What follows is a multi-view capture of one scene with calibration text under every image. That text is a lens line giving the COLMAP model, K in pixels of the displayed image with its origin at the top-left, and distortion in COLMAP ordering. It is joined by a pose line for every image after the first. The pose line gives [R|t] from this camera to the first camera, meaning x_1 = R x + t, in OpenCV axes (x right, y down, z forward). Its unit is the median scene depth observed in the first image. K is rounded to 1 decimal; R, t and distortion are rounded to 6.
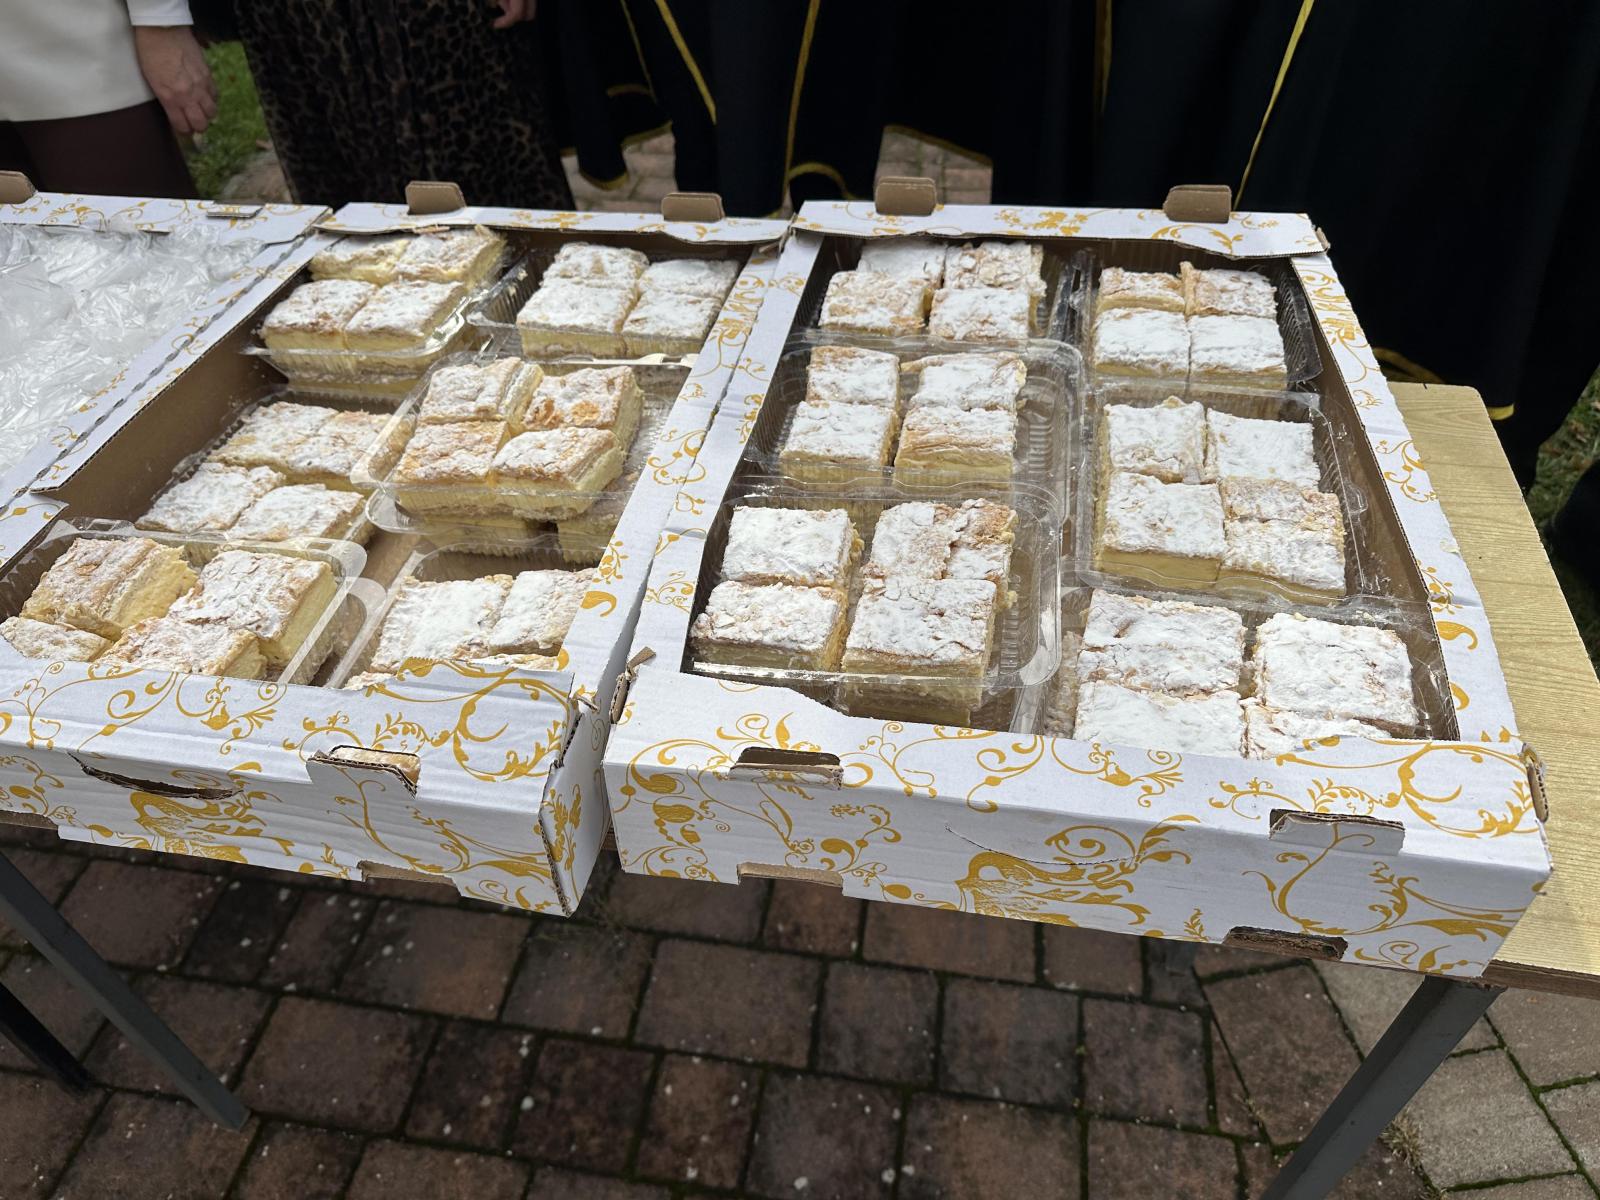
lens RADIAL K [[1126.3, 0, 786.0], [0, 1126.3, 596.0], [0, 0, 1]] dist [0.051428, -0.061694]
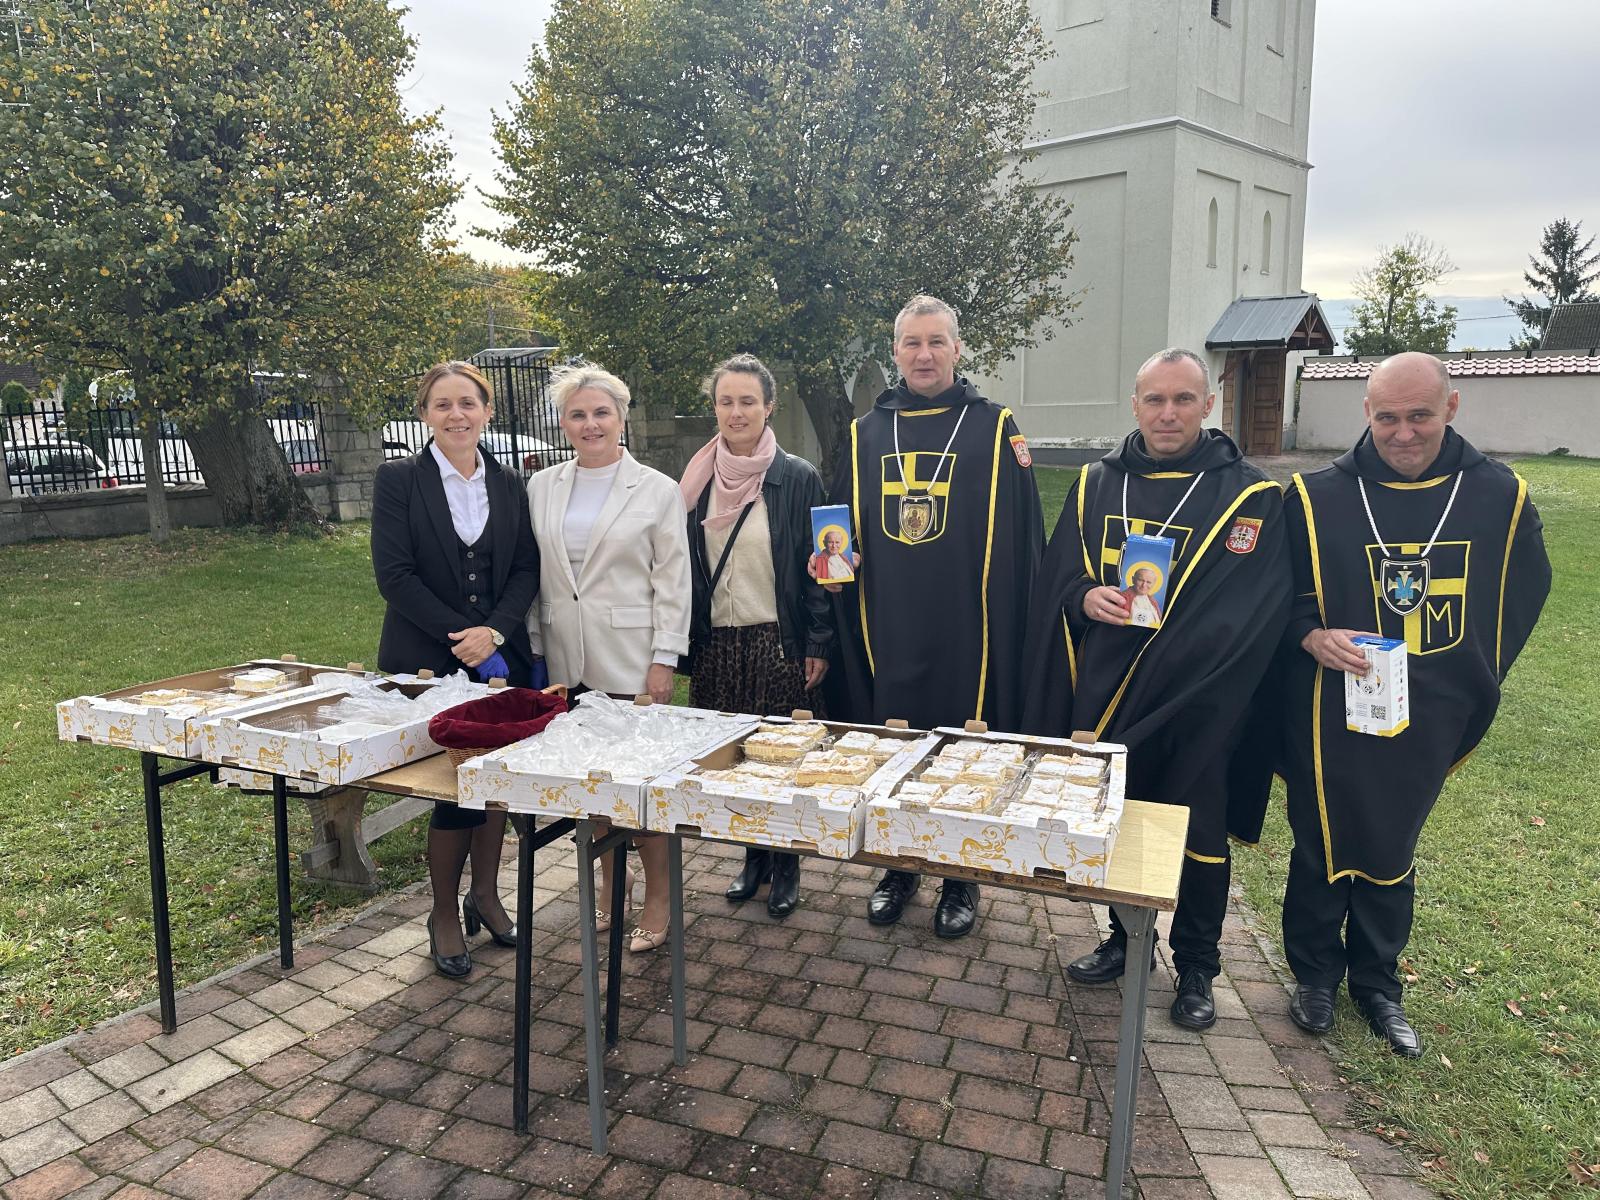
lens RADIAL K [[1126.3, 0, 797.4], [0, 1126.3, 601.0], [0, 0, 1]] dist [0.051428, -0.061694]
pose [[0.984009, 0.077877, -0.160189, 0.069081], [-0.155988, 0.810933, -0.563963, 0.746750], [0.085983, 0.579933, 0.810114, -1.055323]]
